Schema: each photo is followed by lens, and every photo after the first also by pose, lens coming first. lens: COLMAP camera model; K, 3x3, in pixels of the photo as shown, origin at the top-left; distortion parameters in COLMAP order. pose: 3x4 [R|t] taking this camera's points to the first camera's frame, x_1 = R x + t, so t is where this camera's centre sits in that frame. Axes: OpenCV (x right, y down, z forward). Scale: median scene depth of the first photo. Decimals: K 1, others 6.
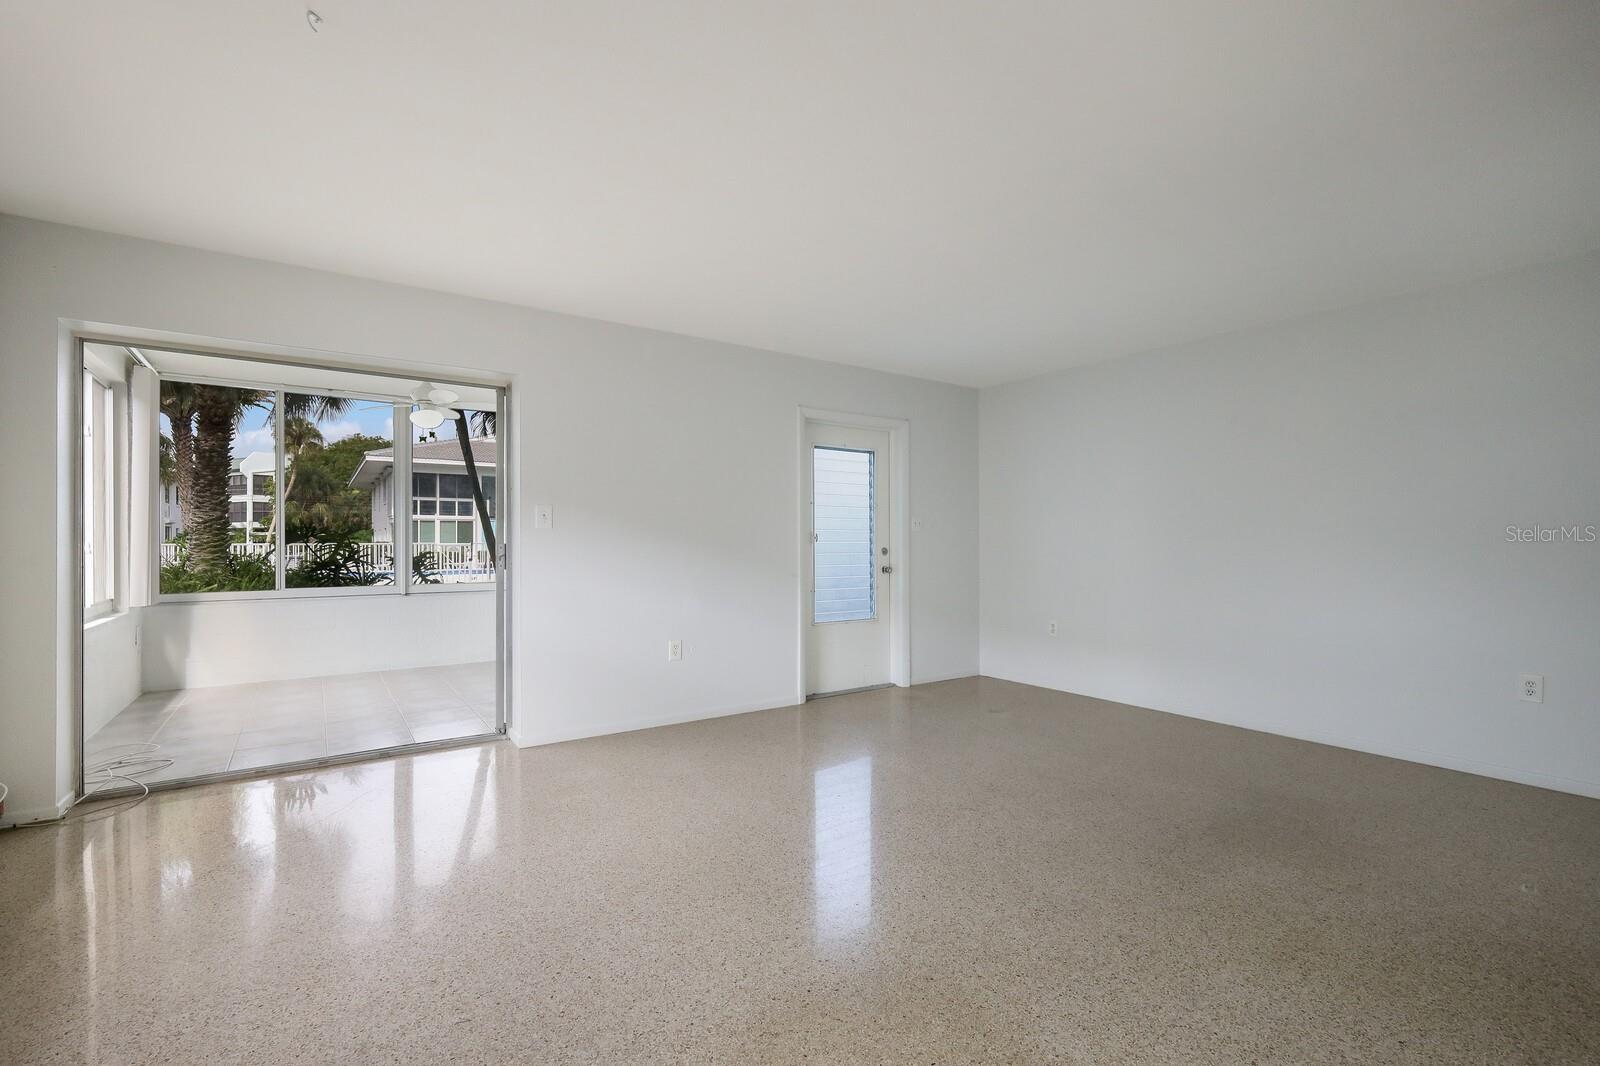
lens RADIAL K [[682.3, 0, 800.0], [0, 682.3, 533.0], [0, 0, 1]] dist [0.001513, 0.000229]
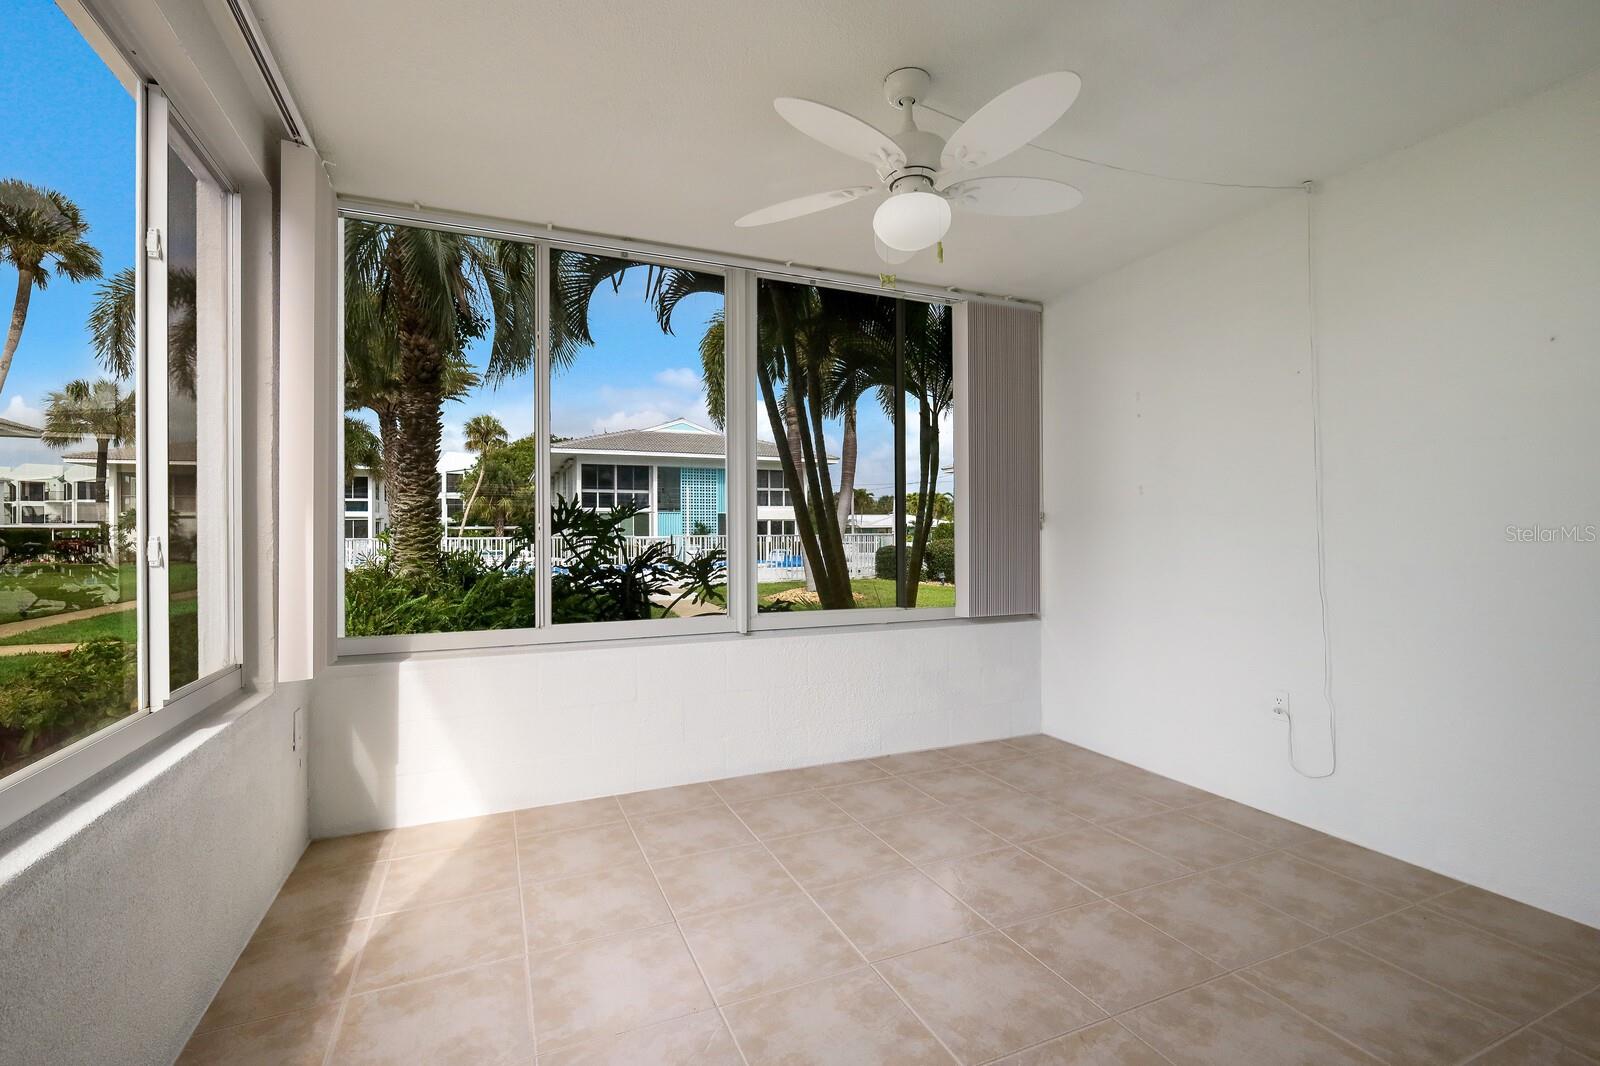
lens RADIAL K [[690.6, 0, 800.9], [0, 690.6, 520.6], [0, 0, 1]] dist [-0.001206, -0.000156]
pose [[0.980311, -0.008137, -0.197293, -0.291529], [0.006776, 0.999948, -0.007574, 0.004899], [0.197344, 0.006088, 0.980315, 0.328871]]
